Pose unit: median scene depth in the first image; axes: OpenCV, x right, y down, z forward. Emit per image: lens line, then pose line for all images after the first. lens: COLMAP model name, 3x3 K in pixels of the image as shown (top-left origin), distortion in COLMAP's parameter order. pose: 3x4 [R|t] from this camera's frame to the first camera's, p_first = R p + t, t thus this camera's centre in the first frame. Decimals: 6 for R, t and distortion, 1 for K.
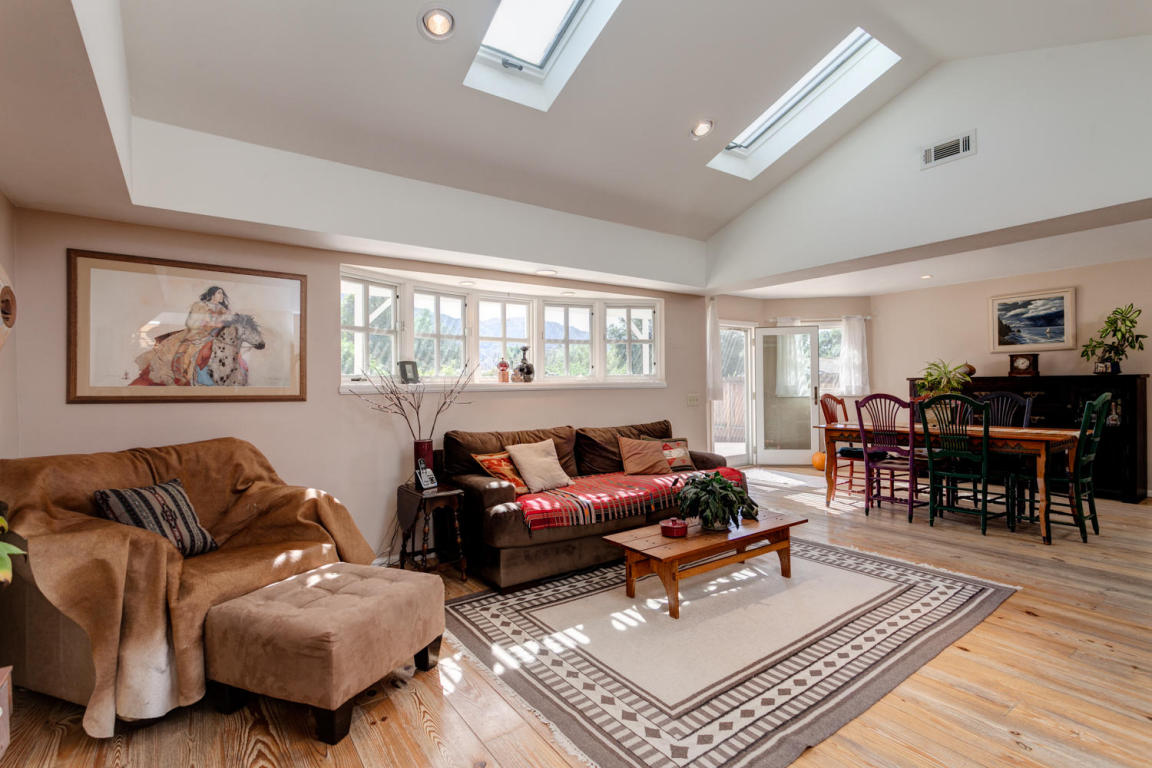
lens RADIAL K [[539.7, 0, 572.4], [0, 539.7, 379.5], [0, 0, 1]] dist [0.000252, 0.000004]
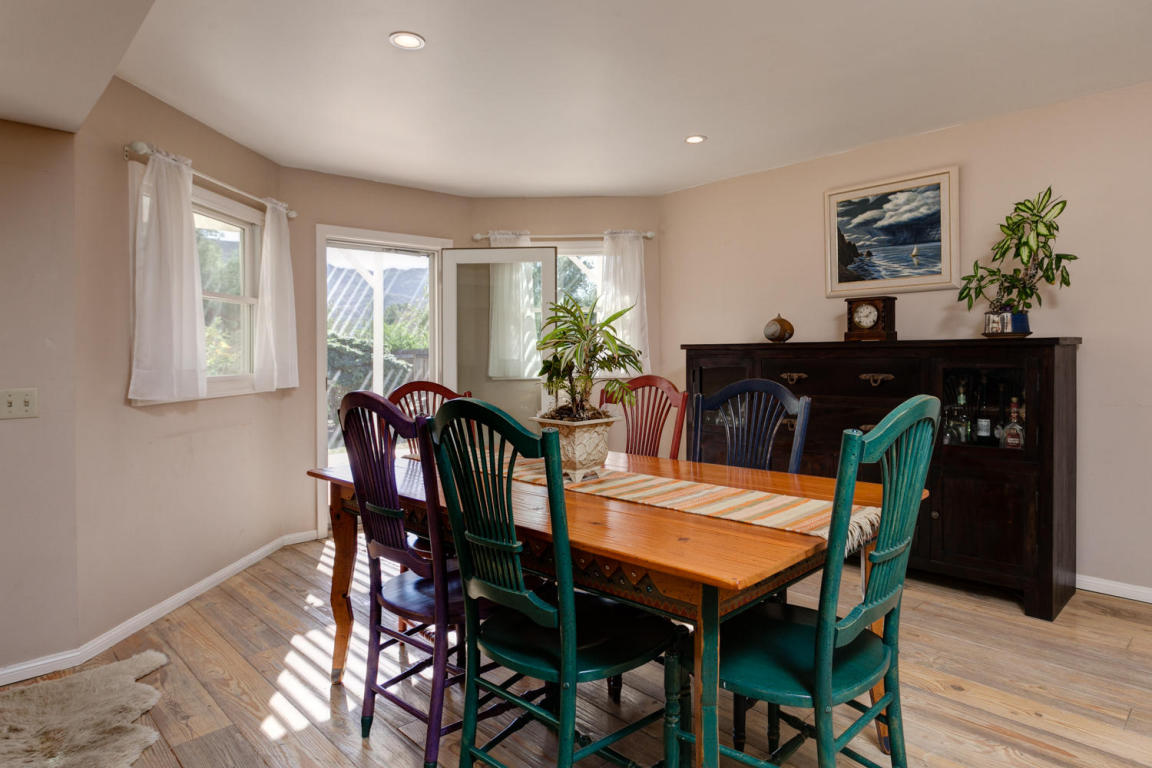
lens RADIAL K [[673.5, 0, 578.4], [0, 673.5, 356.9], [0, 0, 1]] dist [-0.002564, -0.000376]
pose [[0.989507, 0.000717, 0.144480, 0.473324], [-0.002868, 0.999888, 0.014679, 0.000246], [-0.144454, -0.014939, 0.989399, 0.413945]]
